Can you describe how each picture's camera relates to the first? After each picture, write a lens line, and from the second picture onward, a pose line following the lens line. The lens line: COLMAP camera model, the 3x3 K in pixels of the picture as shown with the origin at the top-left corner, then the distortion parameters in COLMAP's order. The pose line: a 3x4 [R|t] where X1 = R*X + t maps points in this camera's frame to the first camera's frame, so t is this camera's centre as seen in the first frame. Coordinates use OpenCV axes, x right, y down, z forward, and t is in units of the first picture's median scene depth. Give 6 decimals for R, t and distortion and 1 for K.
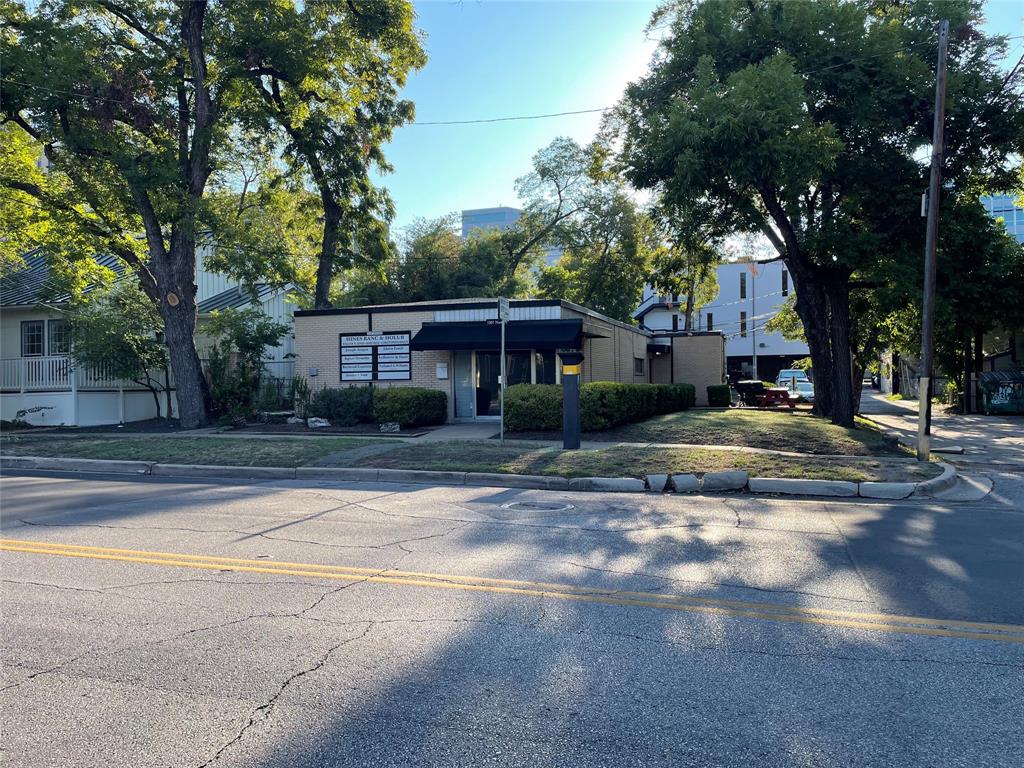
lens RADIAL K [[778.5, 0, 512.6], [0, 778.5, 382.6], [0, 0, 1]] dist [0.079690, -0.104848]
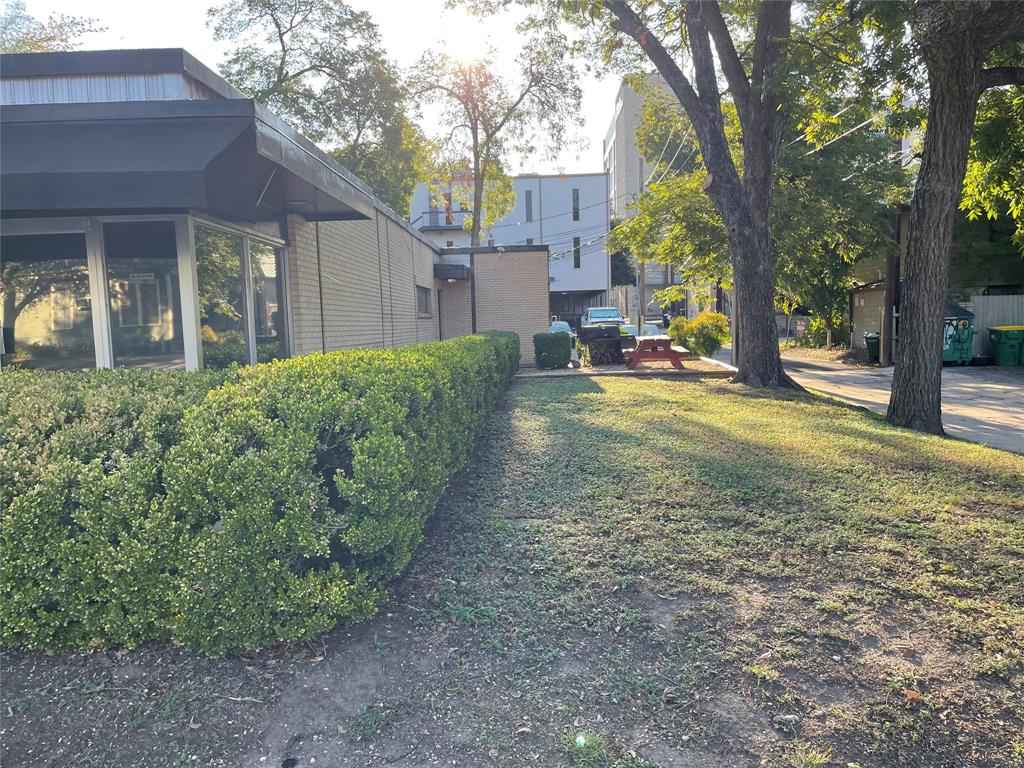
lens RADIAL K [[778.5, 0, 523.3], [0, 778.5, 389.1], [0, 0, 1]] dist [0.079690, -0.104848]
pose [[0.950470, -0.043952, 0.307694, 0.077919], [0.018257, 0.996137, 0.085893, -0.007218], [-0.310280, -0.076021, 0.947601, 0.624130]]
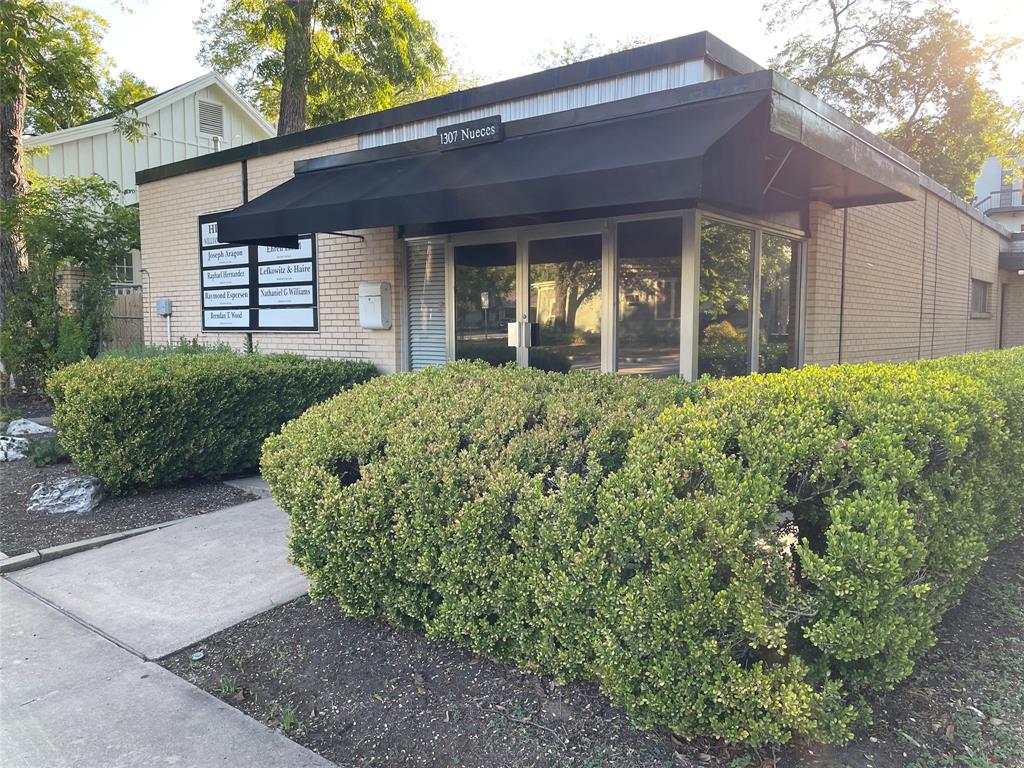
lens RADIAL K [[778.5, 0, 507.9], [0, 778.5, 386.1], [0, 0, 1]] dist [0.079690, -0.104848]
pose [[0.939674, 0.037774, -0.339980, 0.085651], [-0.009277, 0.996333, 0.085059, -0.009196], [0.341947, -0.076774, 0.936578, 0.655077]]
